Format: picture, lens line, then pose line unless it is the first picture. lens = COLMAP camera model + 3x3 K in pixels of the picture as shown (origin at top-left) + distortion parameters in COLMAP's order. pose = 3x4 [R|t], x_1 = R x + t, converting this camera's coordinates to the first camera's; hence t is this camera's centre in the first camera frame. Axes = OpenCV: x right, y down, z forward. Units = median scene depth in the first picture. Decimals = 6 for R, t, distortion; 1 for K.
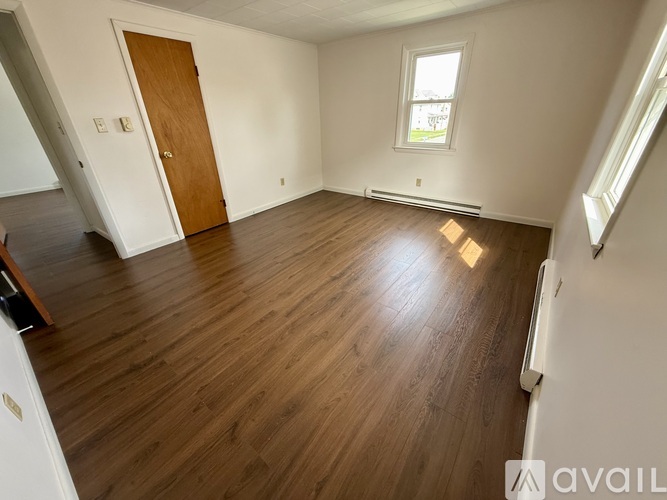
lens RADIAL K [[265.8, 0, 333.5], [0, 265.8, 250.0], [0, 0, 1]] dist [0.000605, -0.000031]
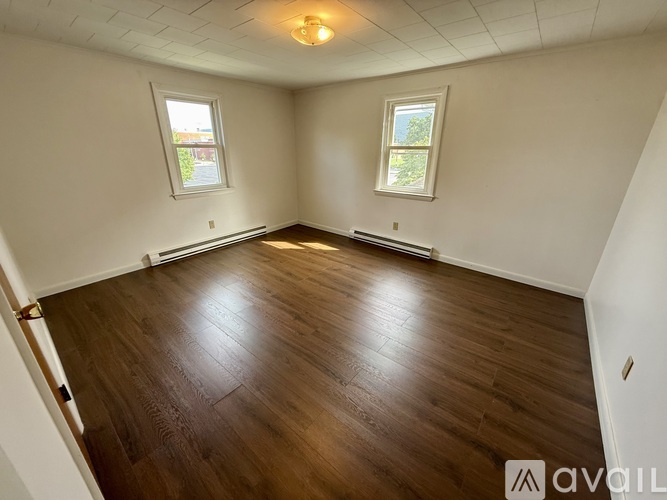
lens RADIAL K [[265.8, 0, 333.5], [0, 265.8, 250.0], [0, 0, 1]] dist [0.000605, -0.000031]
pose [[0.025692, -0.331238, 0.943197, -0.727816], [0.455817, 0.843601, 0.283845, -0.298198], [-0.889703, 0.422633, 0.172658, 0.578101]]
